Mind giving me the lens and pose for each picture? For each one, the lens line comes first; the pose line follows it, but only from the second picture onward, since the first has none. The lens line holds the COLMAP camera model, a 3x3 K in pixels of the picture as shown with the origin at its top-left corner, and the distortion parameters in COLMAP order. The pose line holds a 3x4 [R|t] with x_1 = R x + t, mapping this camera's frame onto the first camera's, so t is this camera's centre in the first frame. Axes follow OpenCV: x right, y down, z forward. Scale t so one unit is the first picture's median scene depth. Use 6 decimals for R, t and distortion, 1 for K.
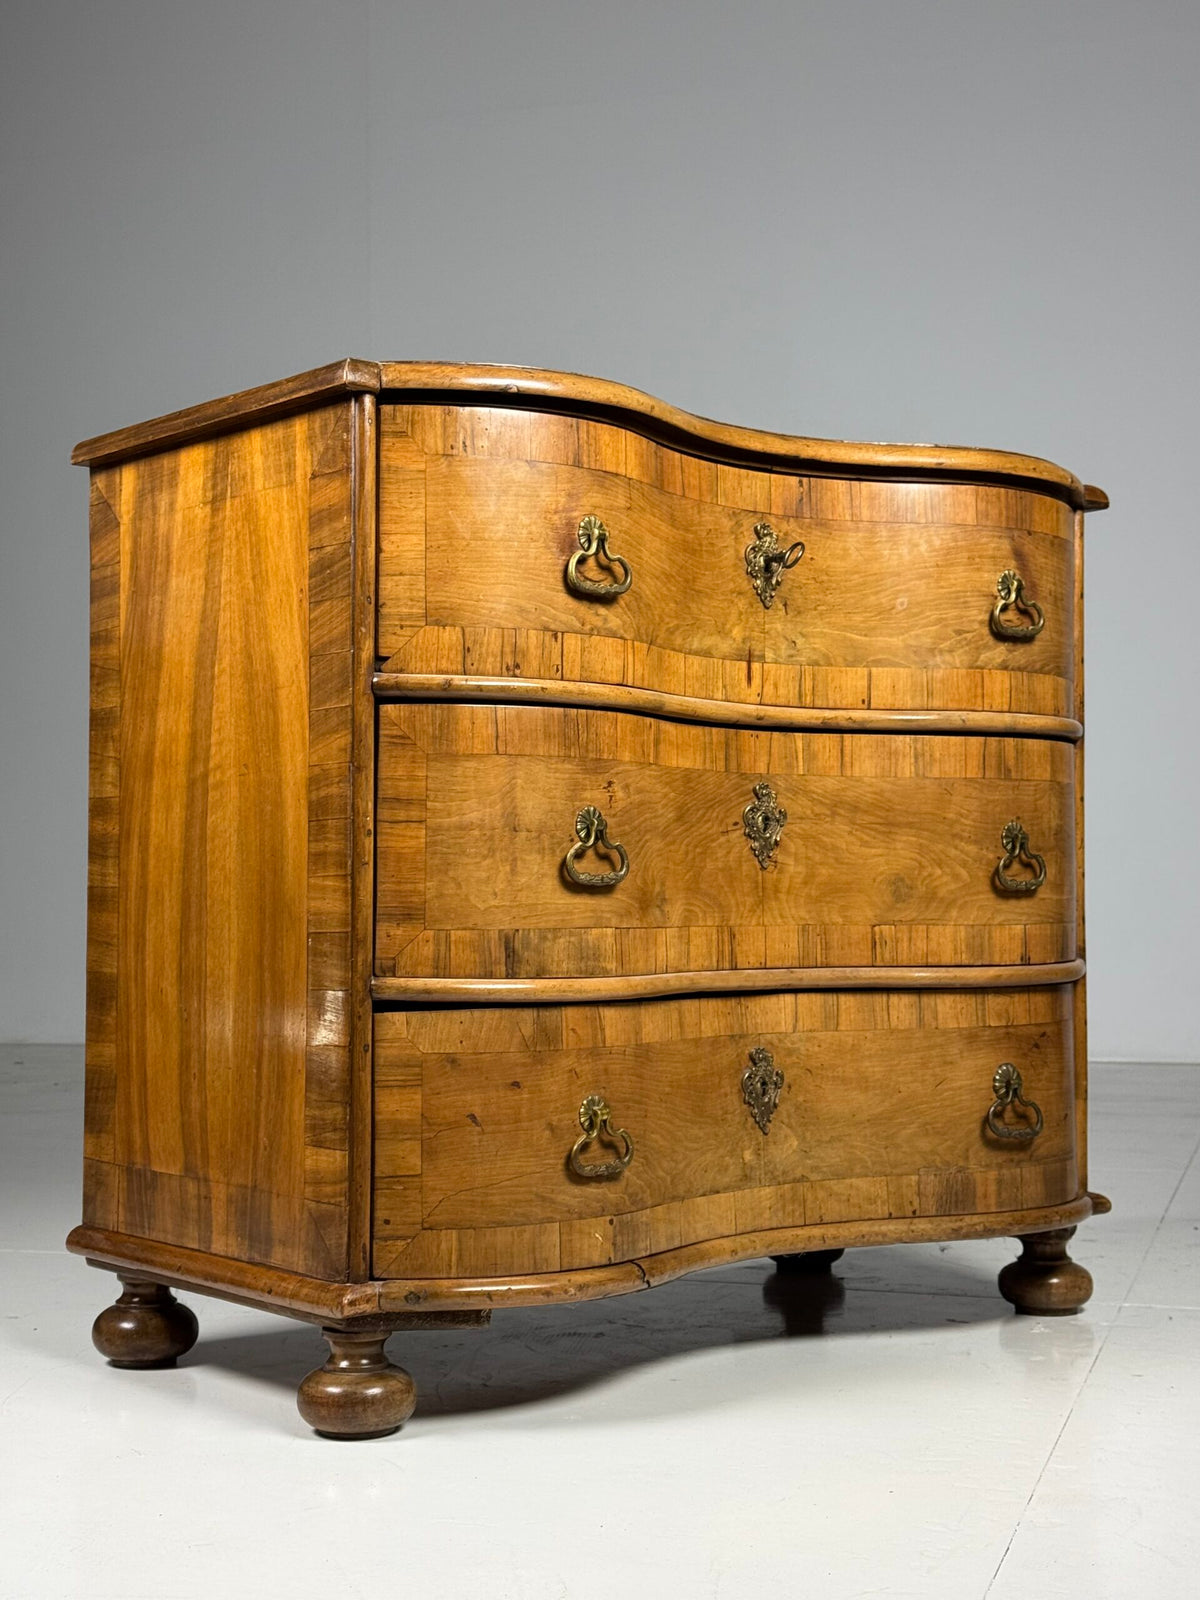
lens RADIAL K [[2321.9, 0, 592.8], [0, 2321.9, 818.5], [0, 0, 1]] dist [0.133666, 0.000000]
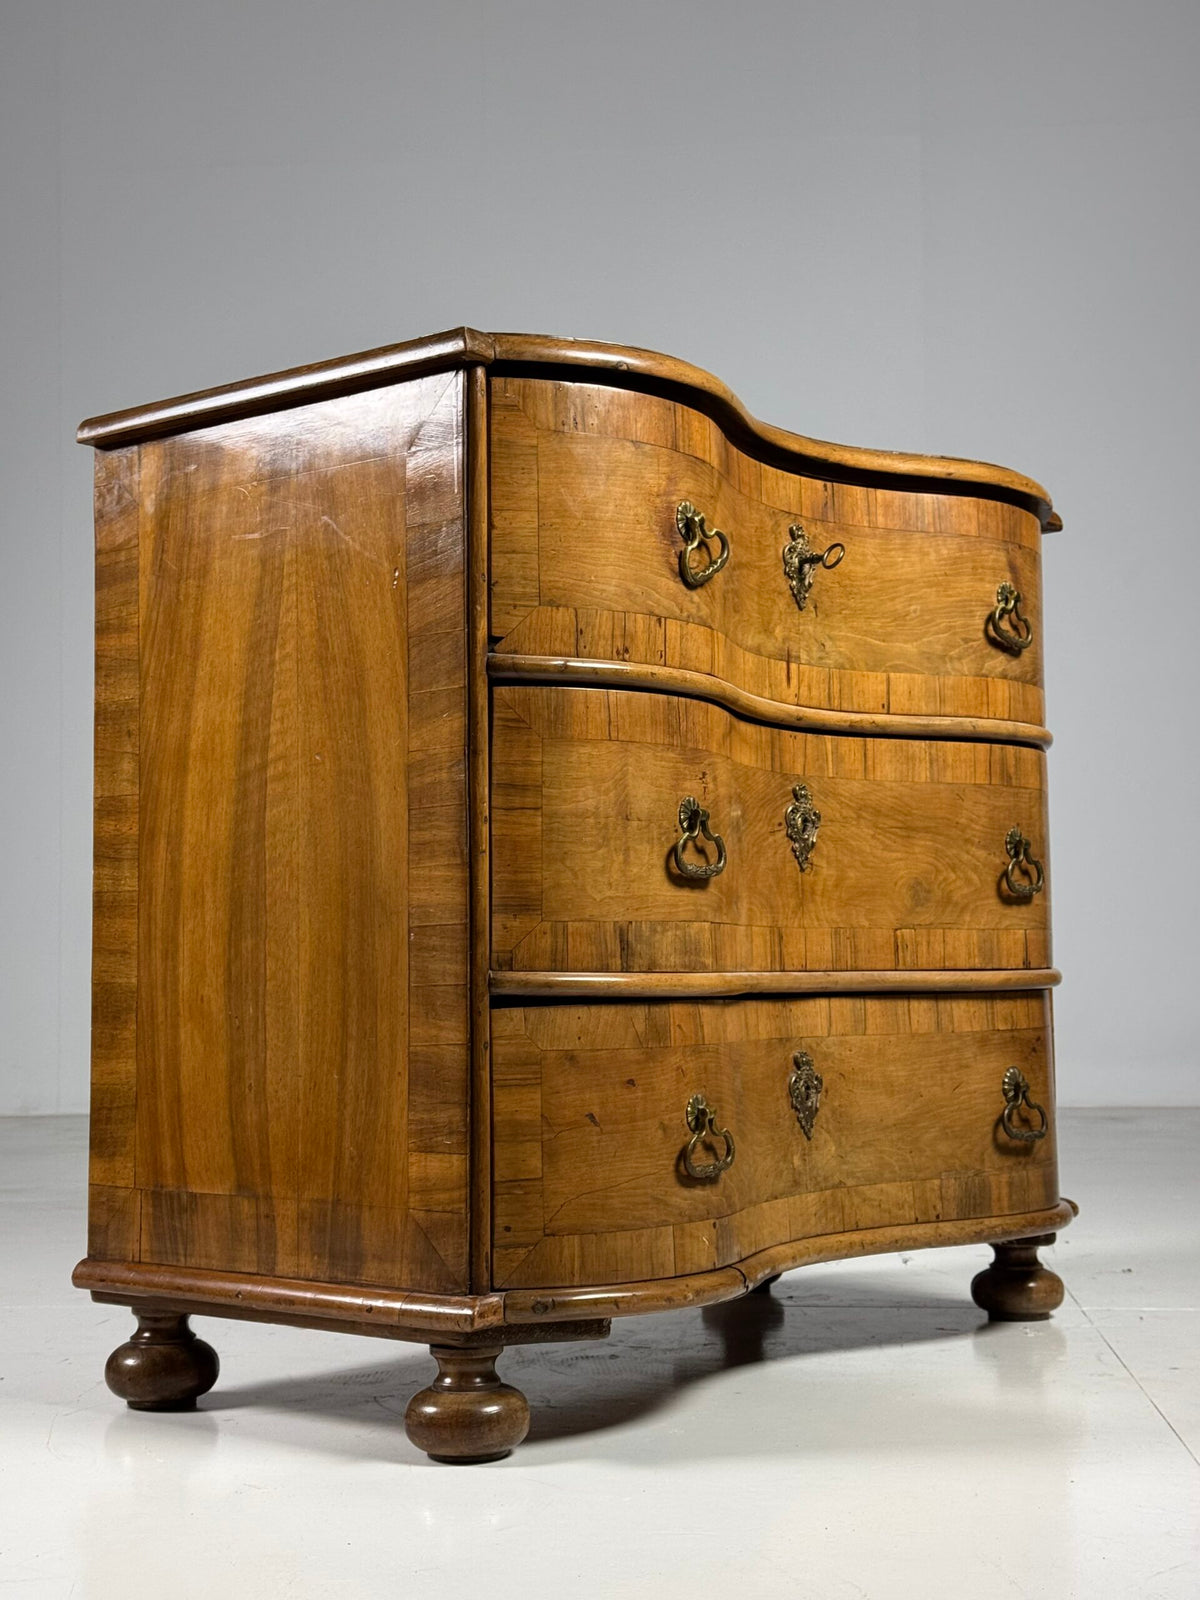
lens RADIAL K [[2275.4, 0, 608.1], [0, 2275.4, 808.5], [0, 0, 1]] dist [0.130414, 0.000000]
pose [[0.979735, 0.004375, 0.200252, -0.214827], [0.003840, 0.999167, -0.040615, 0.036484], [-0.200263, 0.040561, 0.978902, 0.068216]]
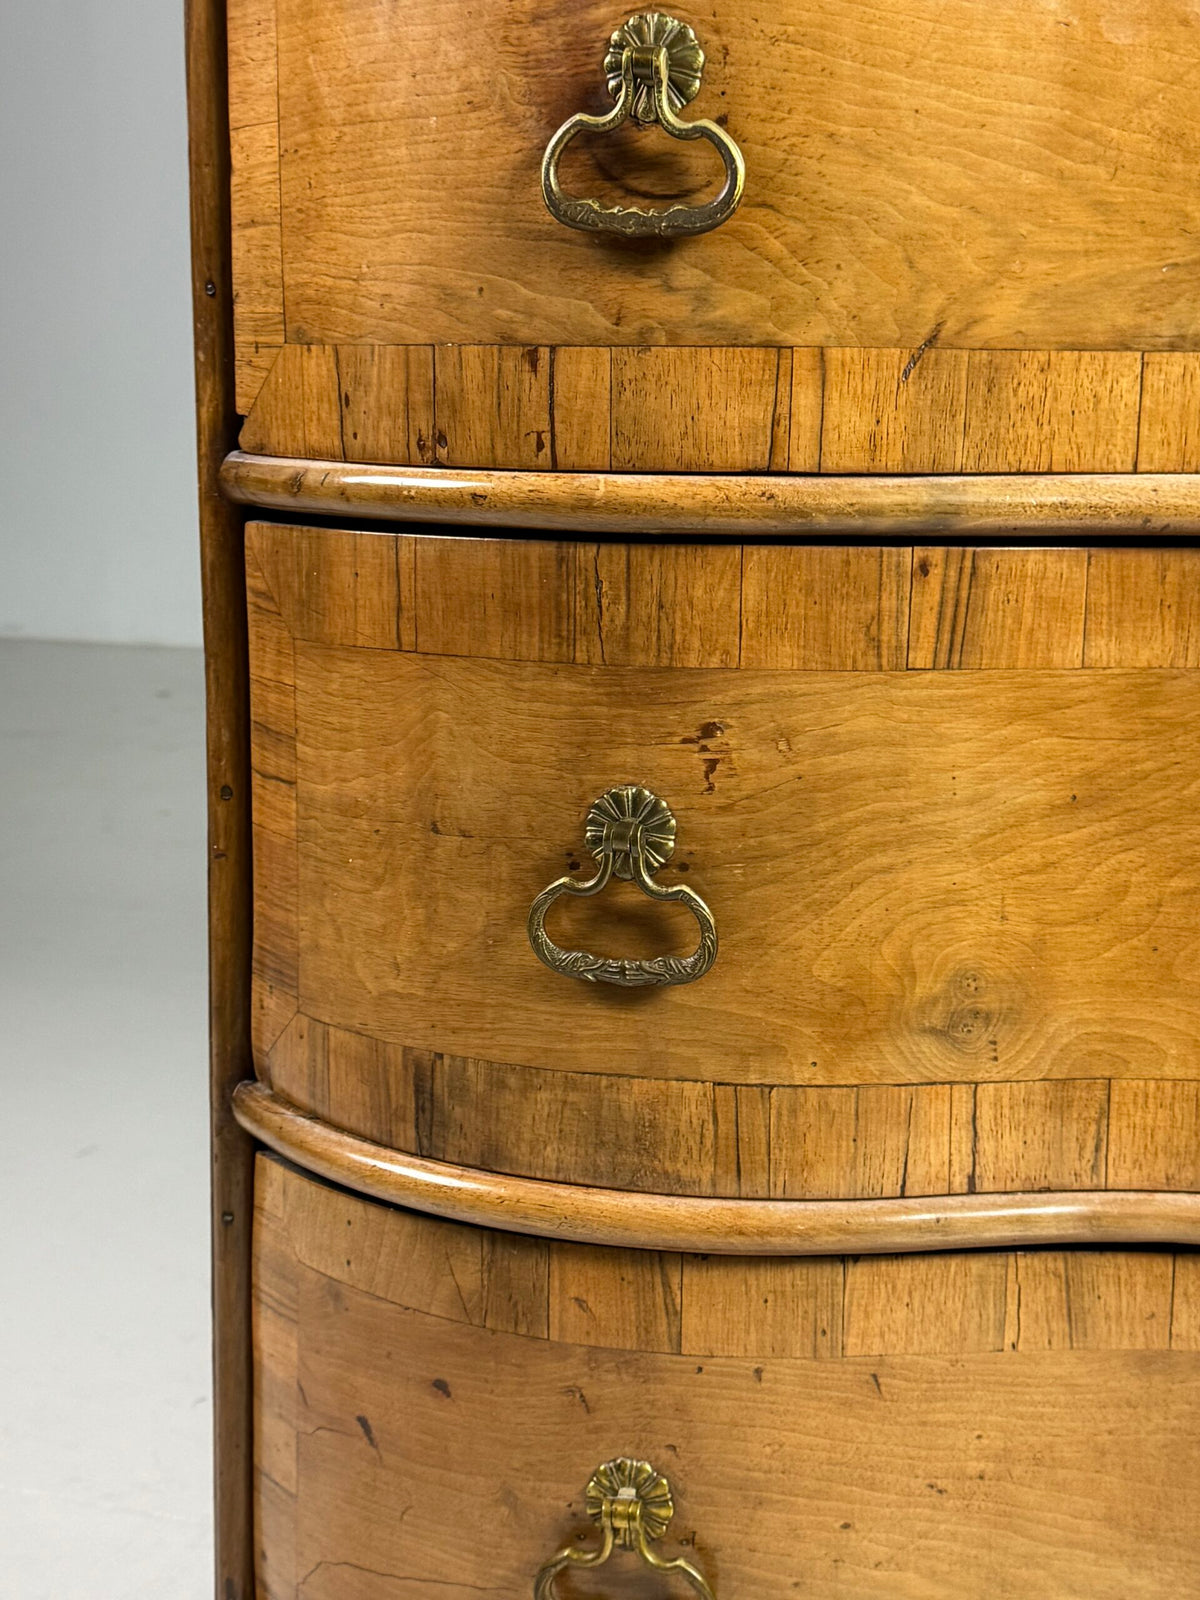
lens RADIAL K [[2154.4, 0, 604.9], [0, 2154.4, 799.7], [0, 0, 1]] dist [0.132481, 0.000000]
pose [[0.566643, 0.161049, -0.808071, 0.282895], [0.018395, 0.977995, 0.207815, -0.076529], [0.823758, -0.132621, 0.551212, 0.751010]]
